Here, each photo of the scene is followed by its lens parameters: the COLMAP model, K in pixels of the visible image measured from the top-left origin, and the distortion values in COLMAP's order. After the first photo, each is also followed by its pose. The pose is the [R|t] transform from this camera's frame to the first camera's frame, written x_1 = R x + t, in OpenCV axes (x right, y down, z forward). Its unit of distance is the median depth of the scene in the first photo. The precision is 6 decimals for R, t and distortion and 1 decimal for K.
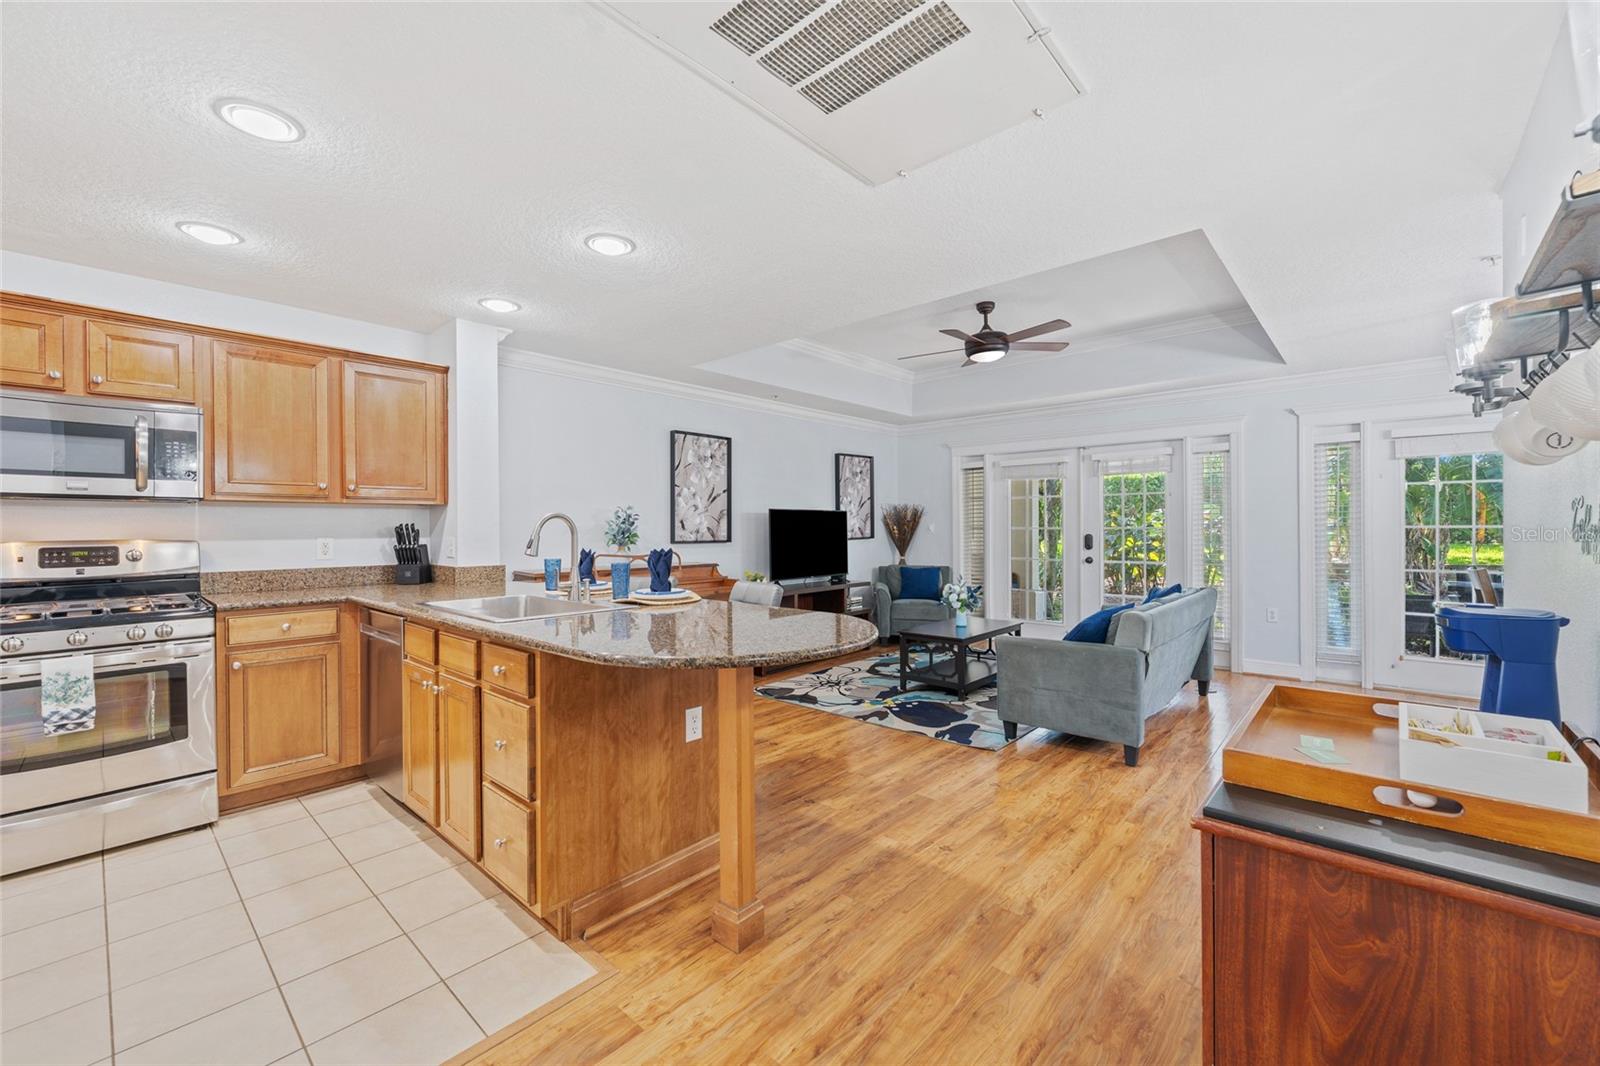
lens RADIAL K [[647.6, 0, 802.9], [0, 647.6, 529.7], [0, 0, 1]] dist [-0.000367, -0.000070]
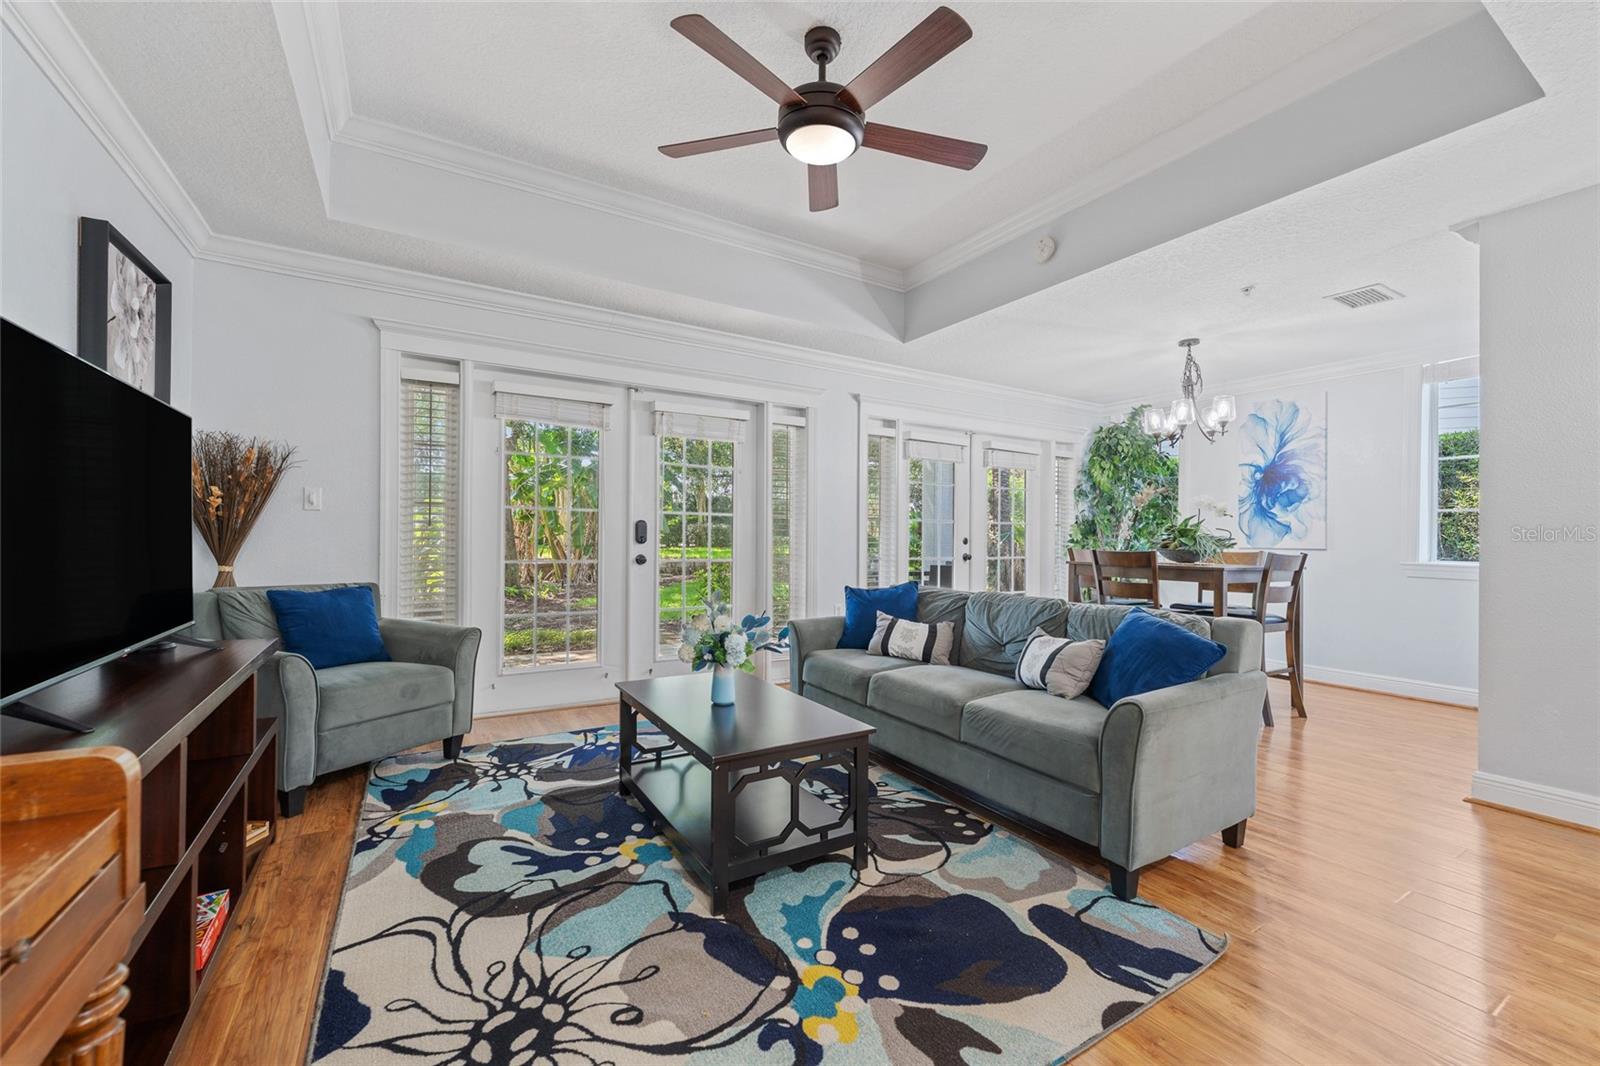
lens RADIAL K [[643.8, 0, 795.9], [0, 643.8, 533.4], [0, 0, 1]] dist [-0.001218, 0.000151]
pose [[0.290626, 0.016068, 0.956702, -0.267131], [-0.010279, 0.999854, -0.013670, 0.051078], [-0.956781, -0.005861, 0.290749, 1.219247]]
